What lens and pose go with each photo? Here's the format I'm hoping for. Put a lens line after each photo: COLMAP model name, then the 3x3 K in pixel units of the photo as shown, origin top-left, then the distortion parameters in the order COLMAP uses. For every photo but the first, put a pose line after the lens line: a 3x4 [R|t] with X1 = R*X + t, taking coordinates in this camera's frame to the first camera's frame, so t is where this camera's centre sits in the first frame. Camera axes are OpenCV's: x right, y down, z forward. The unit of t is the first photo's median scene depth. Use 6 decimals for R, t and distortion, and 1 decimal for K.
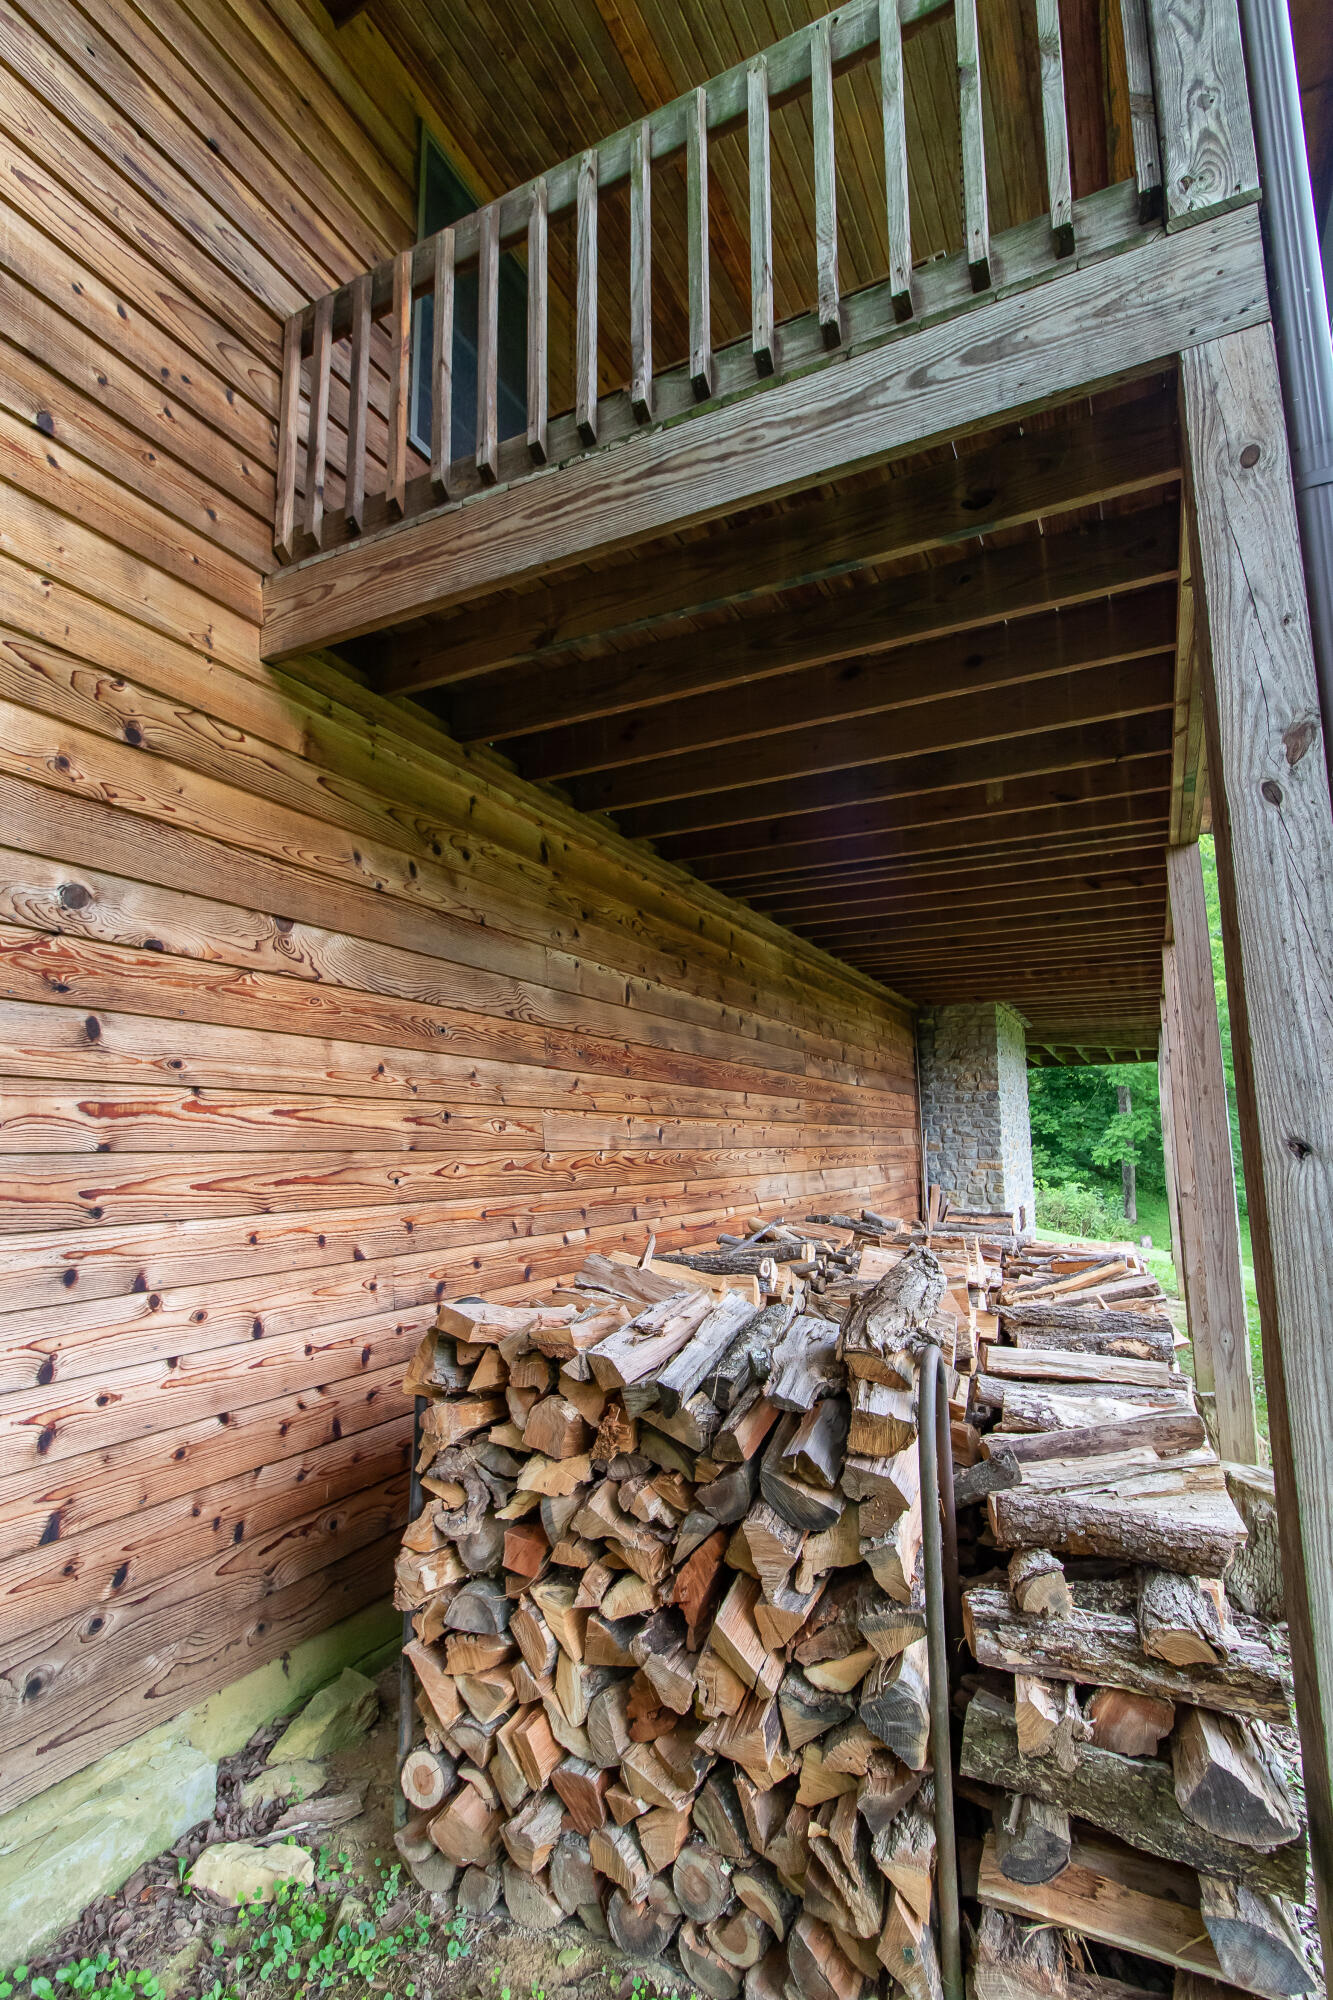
lens RADIAL K [[913.9, 0, 644.5], [0, 913.9, 999.9], [0, 0, 1]] dist [0.000258, 0.000993]
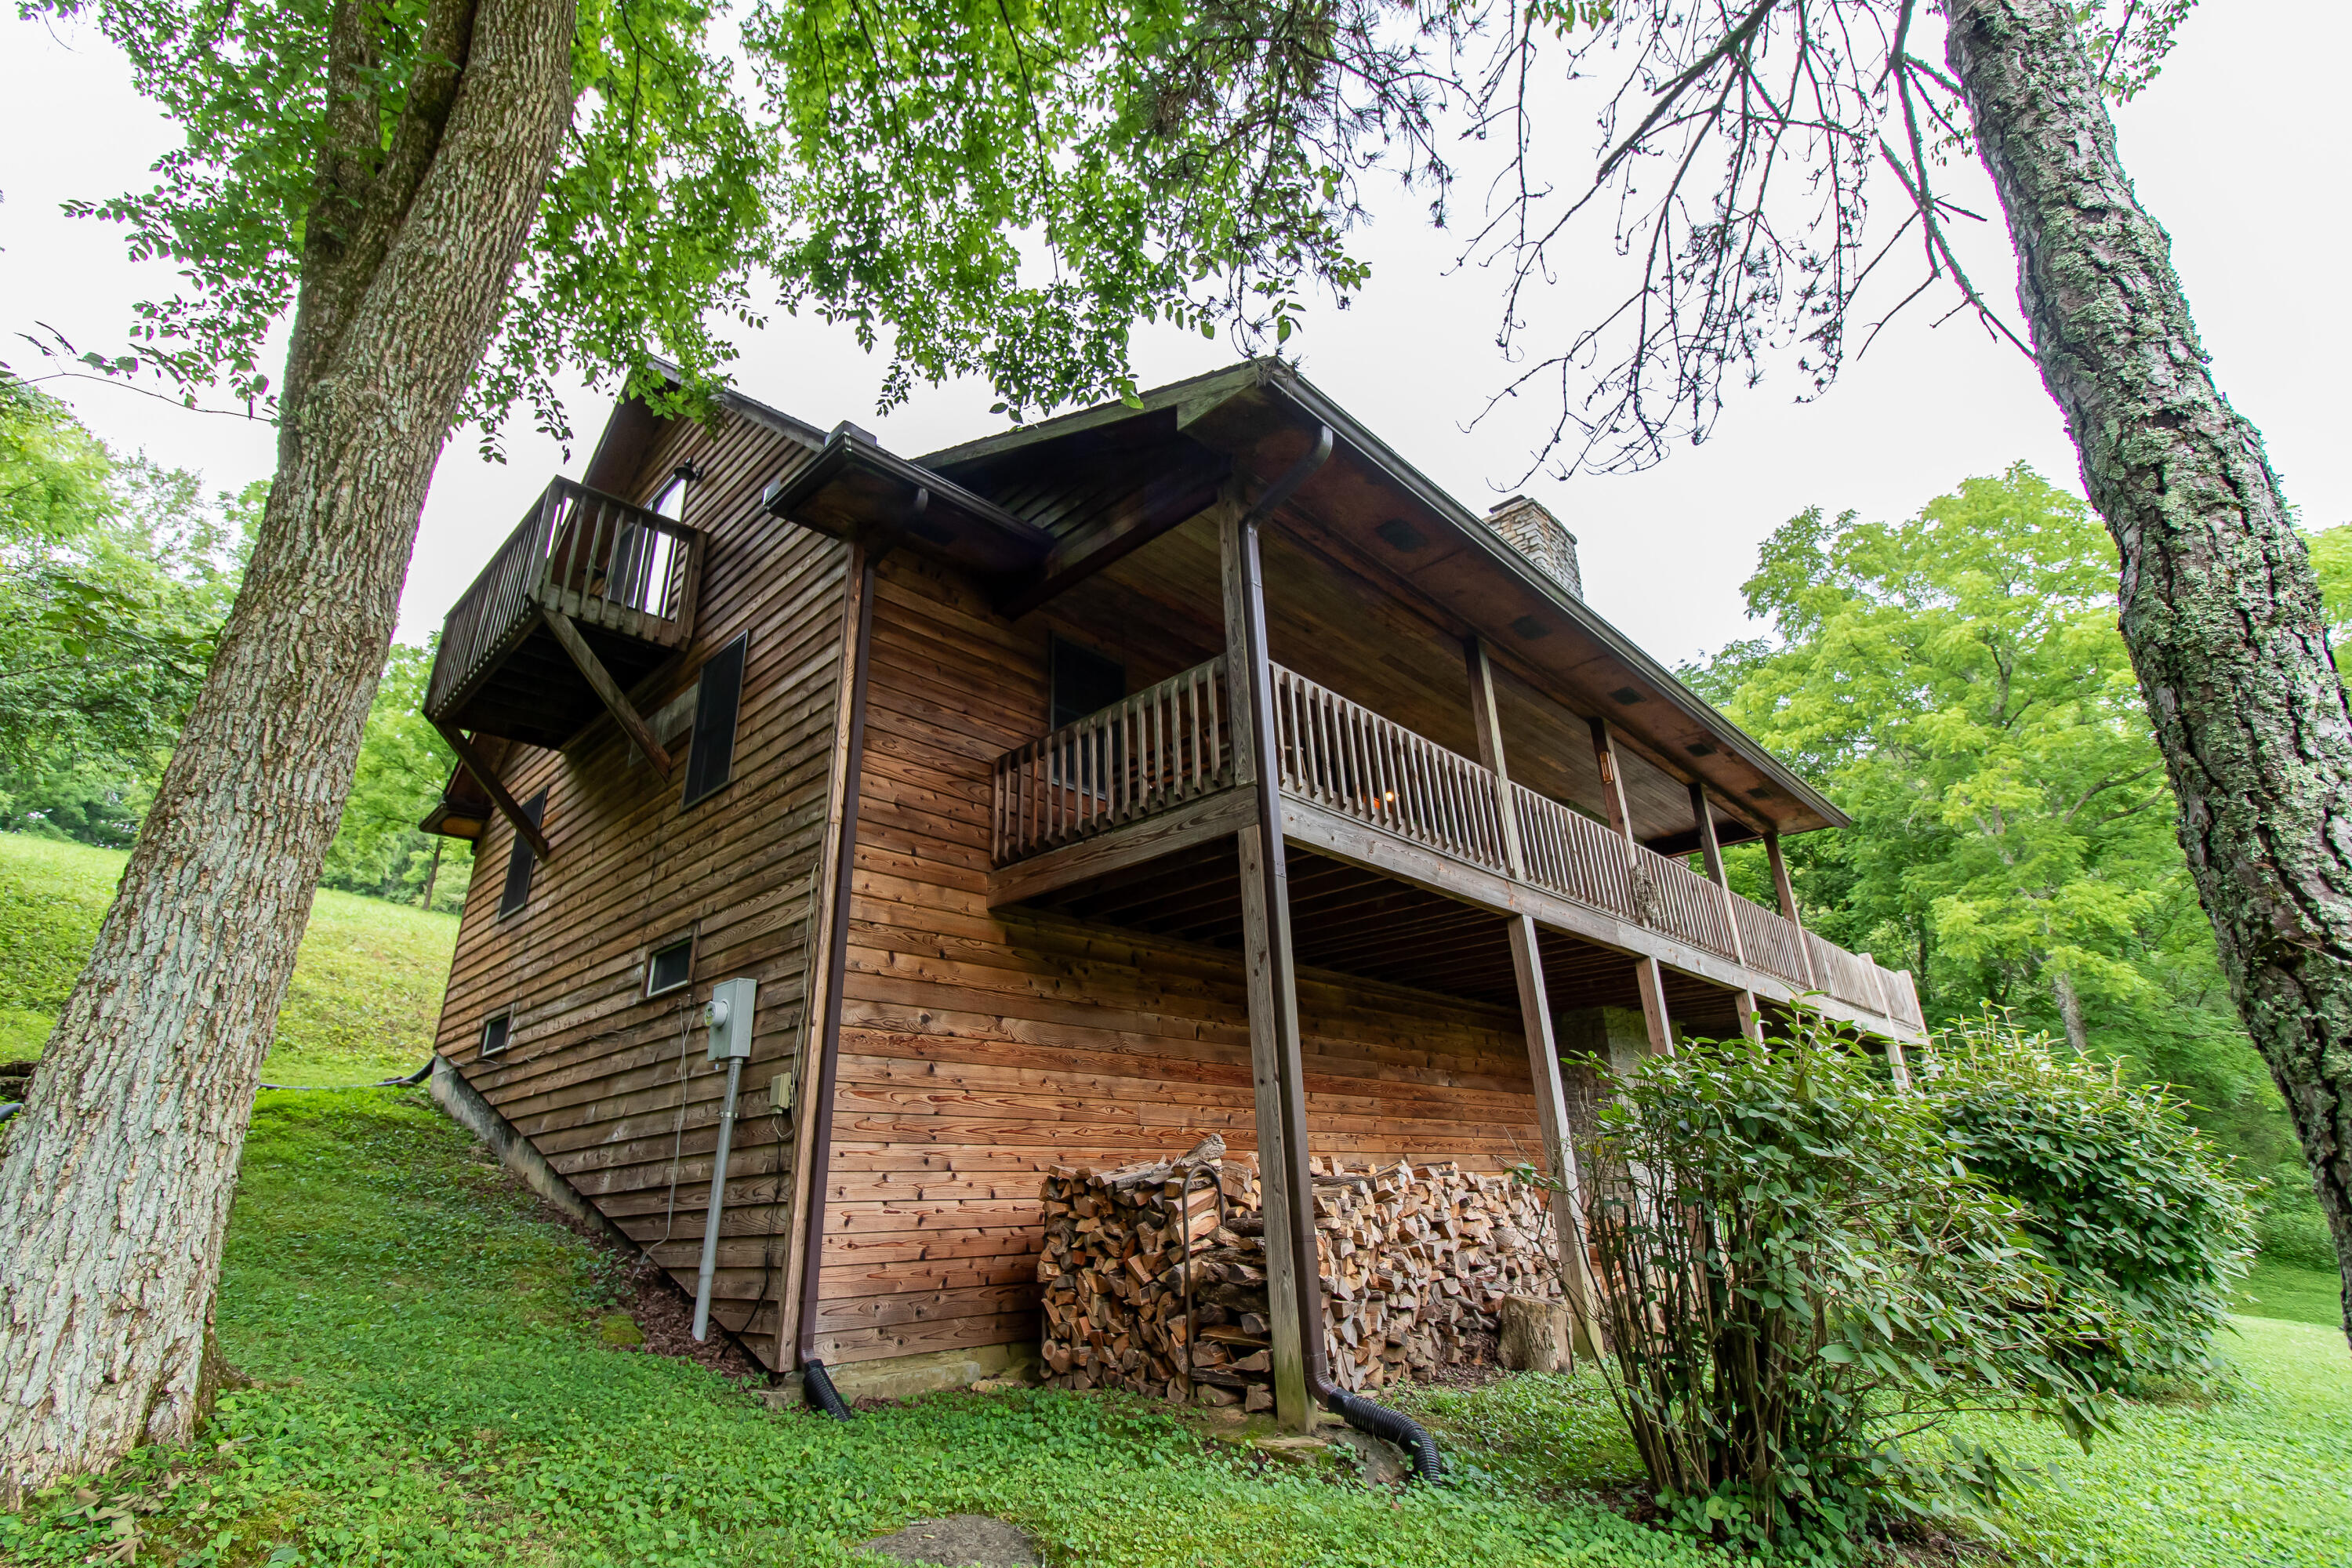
lens RADIAL K [[1074.7, 0, 1168.1], [0, 1074.7, 770.6], [0, 0, 1]] dist [0.000258, 0.000993]
pose [[0.958741, -0.126667, -0.254502, 1.003927], [0.066842, 0.970592, -0.231266, -0.040742], [0.276311, 0.204713, 0.939013, -2.002918]]
